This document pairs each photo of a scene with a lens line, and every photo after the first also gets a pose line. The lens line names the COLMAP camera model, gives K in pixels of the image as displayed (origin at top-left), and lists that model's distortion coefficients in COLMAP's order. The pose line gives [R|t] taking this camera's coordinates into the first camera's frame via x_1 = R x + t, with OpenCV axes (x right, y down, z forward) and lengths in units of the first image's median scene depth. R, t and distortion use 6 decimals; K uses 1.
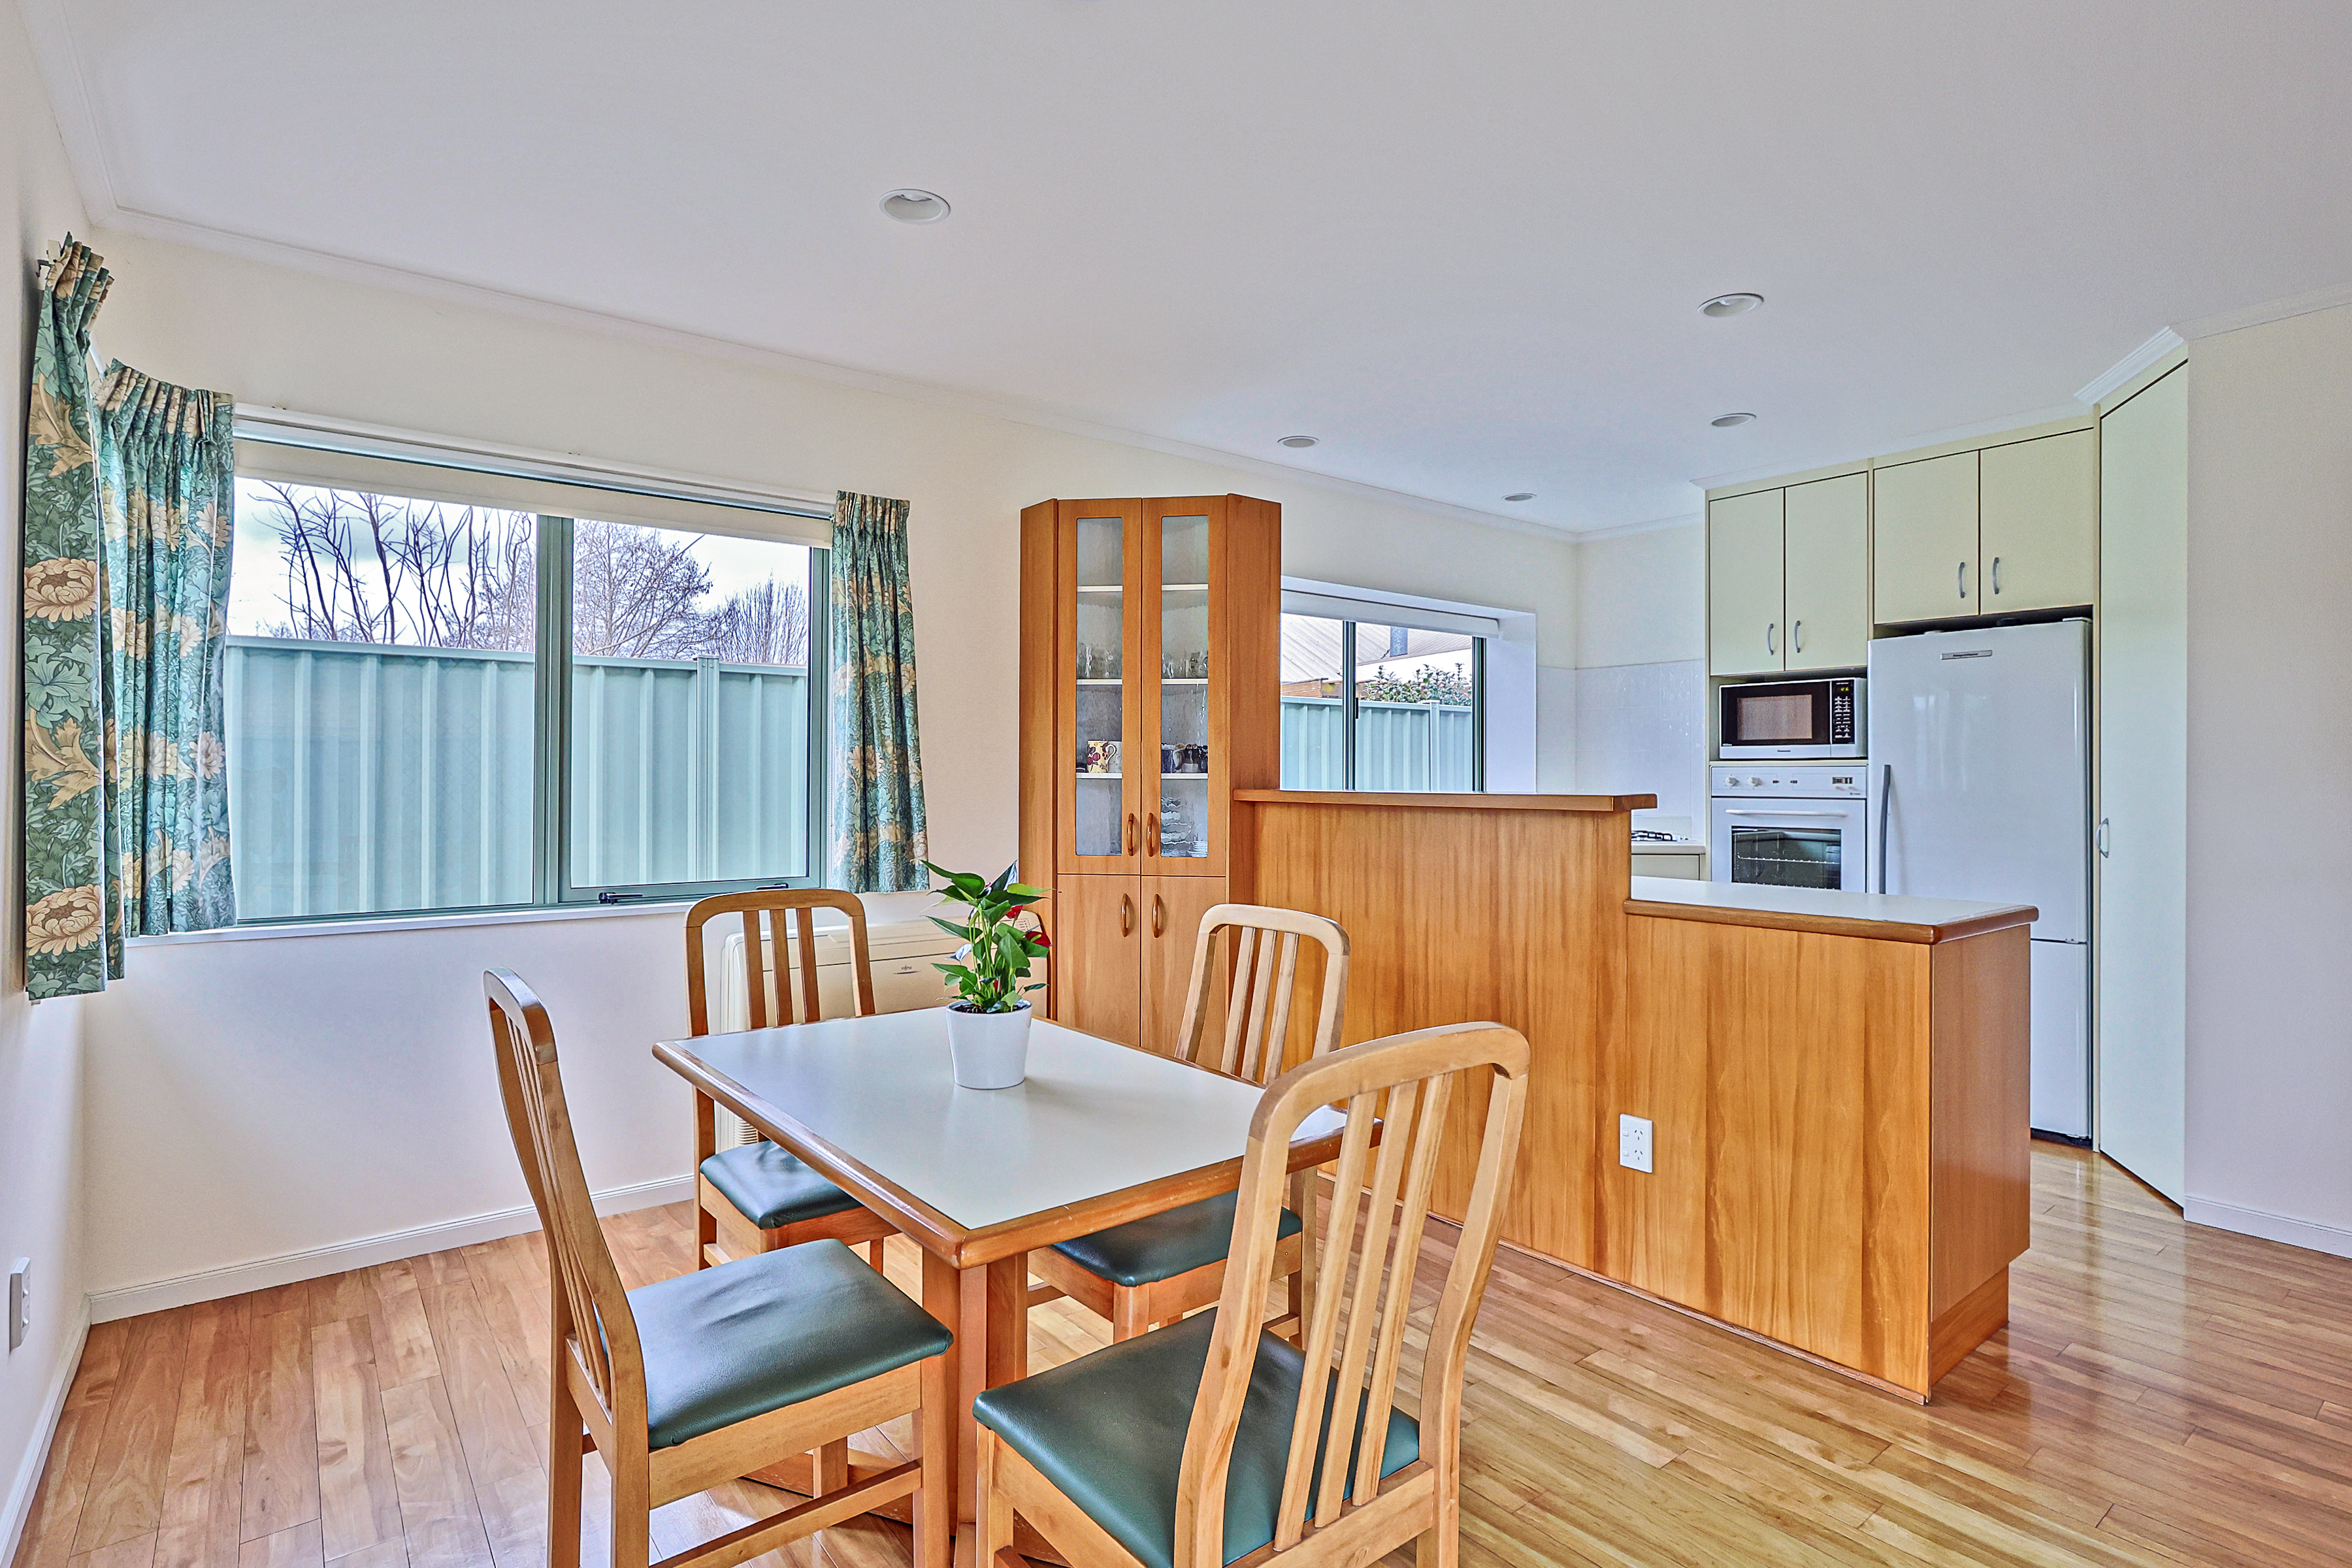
lens RADIAL K [[1151.6, 0, 1119.4], [0, 1151.6, 766.8], [0, 0, 1]] dist [-0.040601, 0.020180]
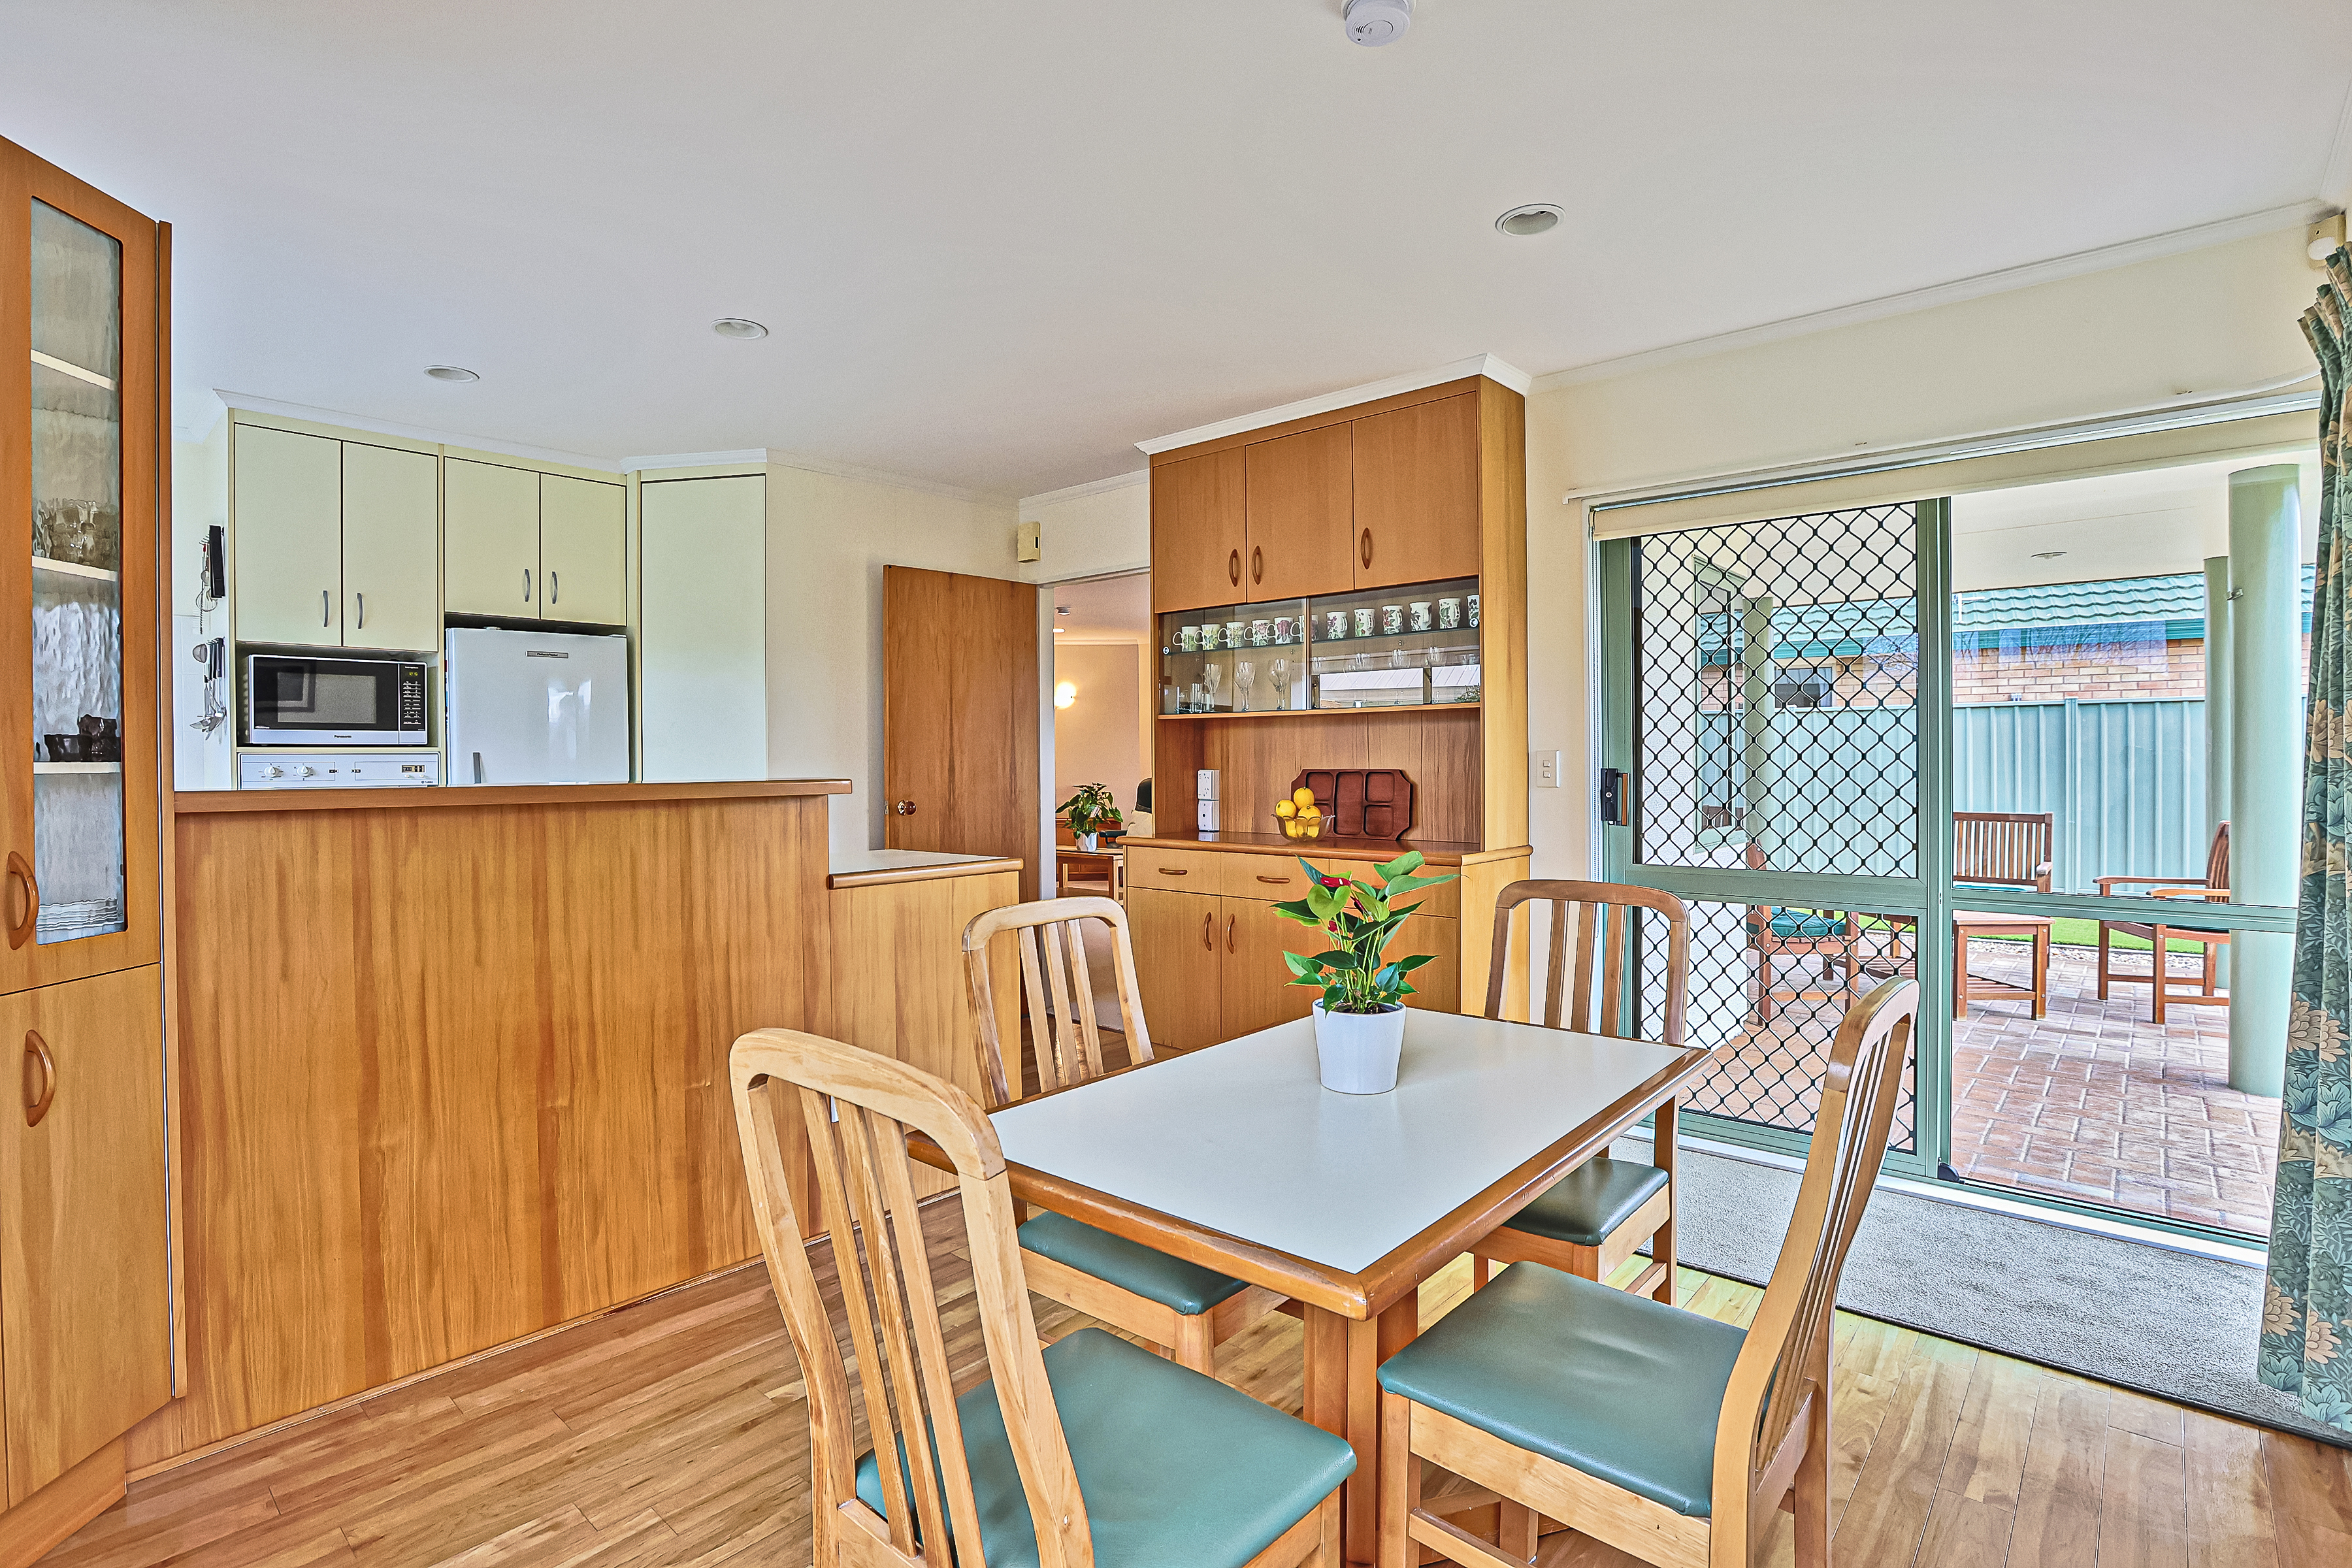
lens RADIAL K [[1151.6, 0, 1119.4], [0, 1151.6, 766.8], [0, 0, 1]] dist [-0.040601, 0.020180]
pose [[-0.149496, -0.006115, 0.988743, -0.533114], [-0.000125, 0.999981, 0.006165, 0.006128], [-0.988762, 0.000798, -0.149494, 0.724177]]
